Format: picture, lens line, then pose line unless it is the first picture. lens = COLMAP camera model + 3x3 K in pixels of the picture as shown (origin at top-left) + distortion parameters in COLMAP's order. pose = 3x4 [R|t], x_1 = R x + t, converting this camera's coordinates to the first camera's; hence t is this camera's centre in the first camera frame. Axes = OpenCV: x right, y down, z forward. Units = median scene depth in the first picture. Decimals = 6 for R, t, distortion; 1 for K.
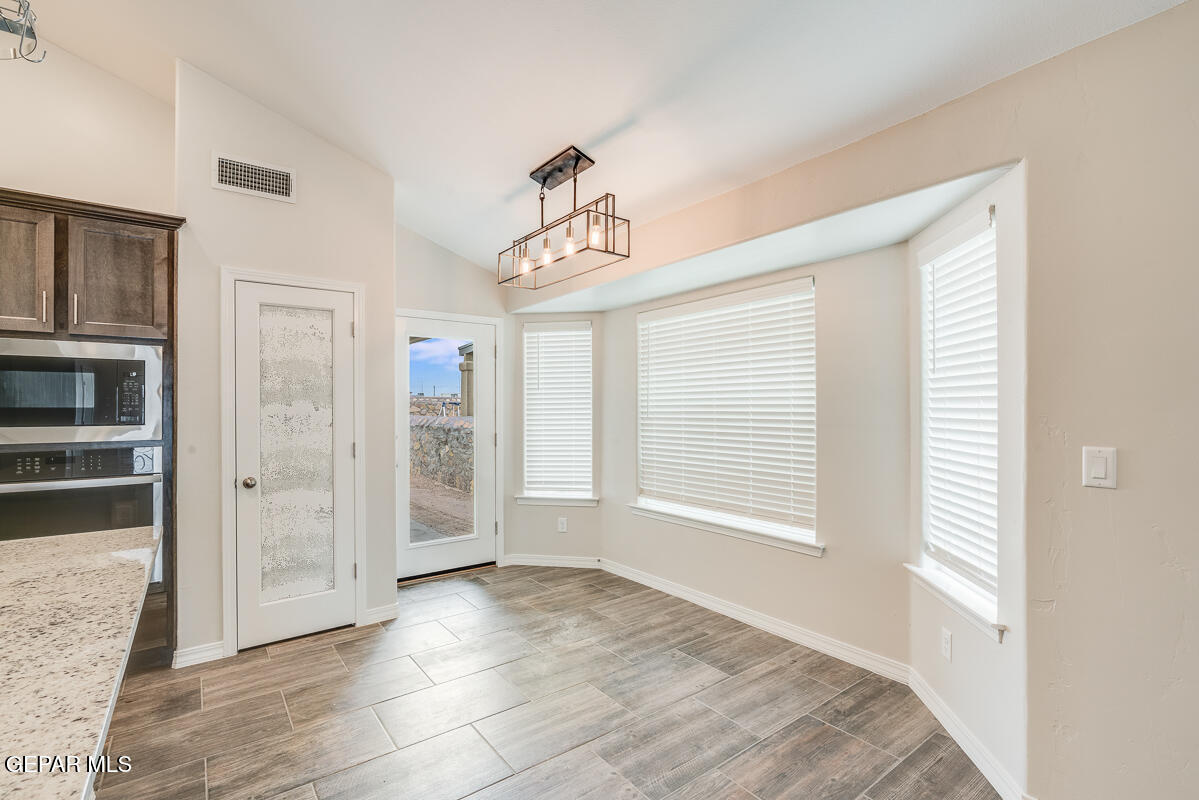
lens RADIAL K [[549.1, 0, 600.1], [0, 549.1, 396.8], [0, 0, 1]] dist [-0.001760, 0.000128]
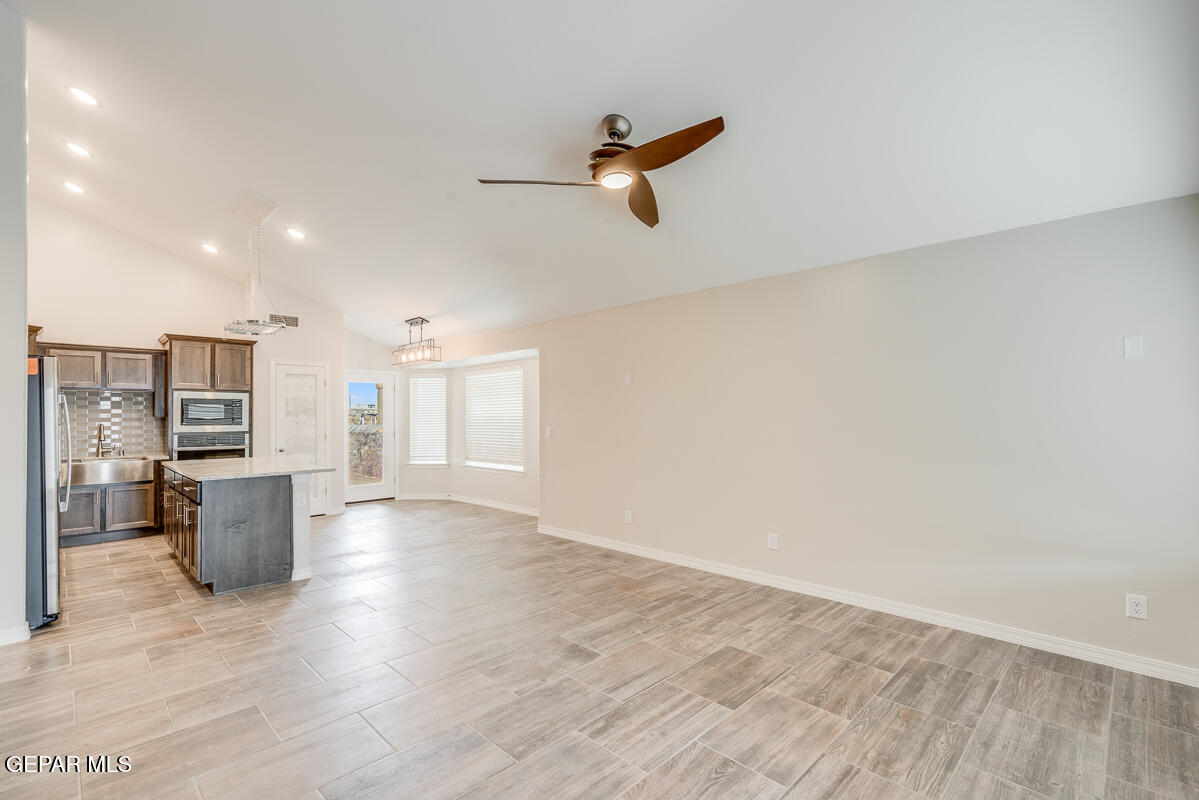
lens RADIAL K [[549.1, 0, 597.6], [0, 549.1, 404.5], [0, 0, 1]] dist [-0.001760, 0.000128]
pose [[0.991402, -0.000918, 0.130845, 0.372954], [0.001429, 0.999992, -0.003807, -0.025339], [-0.130840, 0.003961, 0.991396, -1.416239]]
